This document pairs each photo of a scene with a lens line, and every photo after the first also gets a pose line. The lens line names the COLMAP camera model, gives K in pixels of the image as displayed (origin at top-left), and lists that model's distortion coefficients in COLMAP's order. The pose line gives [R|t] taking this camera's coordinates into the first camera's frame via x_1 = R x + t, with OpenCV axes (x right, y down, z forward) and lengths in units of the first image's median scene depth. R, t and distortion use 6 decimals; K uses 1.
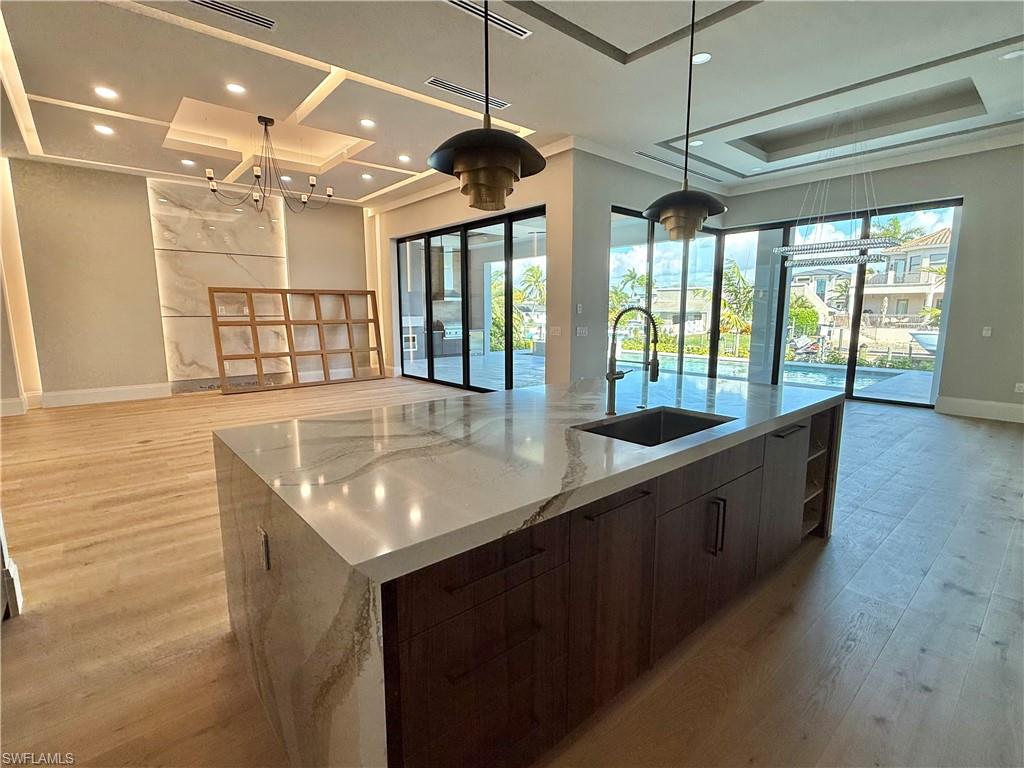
lens RADIAL K [[485.0, 0, 511.7], [0, 485.0, 384.8], [0, 0, 1]] dist [-0.002983, -0.001296]
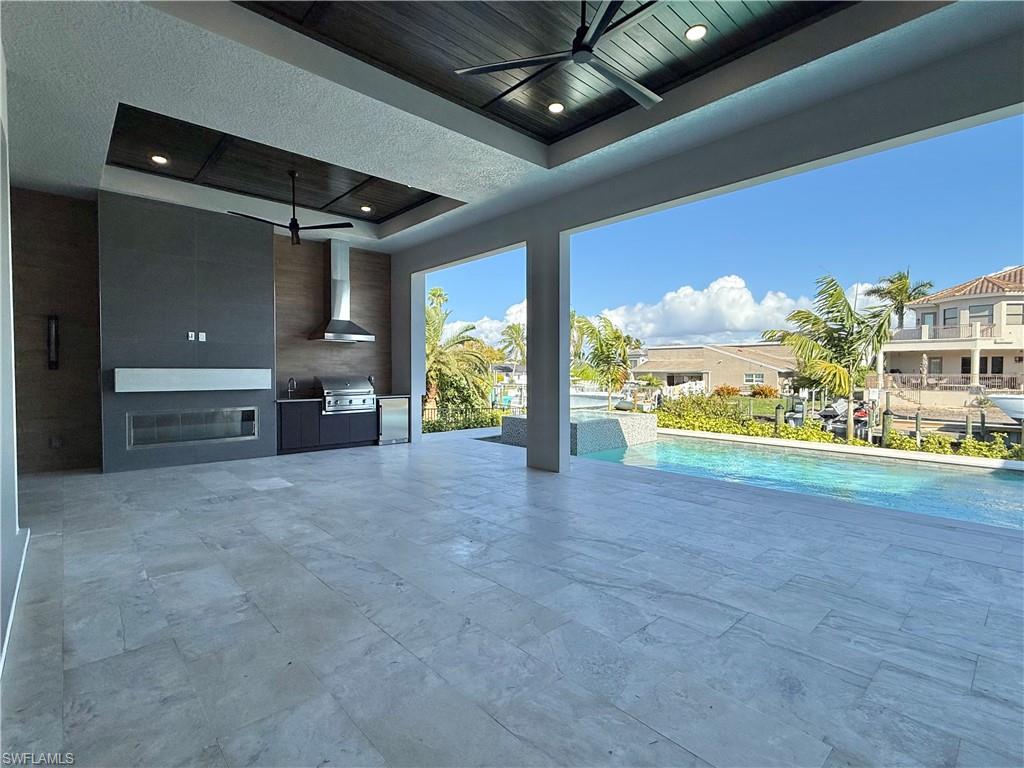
lens RADIAL K [[485.0, 0, 514.2], [0, 485.0, 382.3], [0, 0, 1]] dist [-0.002983, -0.001296]
pose [[0.999116, 0.001520, 0.042011, 0.059243], [0.003978, 0.991443, -0.130483, -0.092482], [-0.041850, 0.130535, 0.990560, 0.743448]]
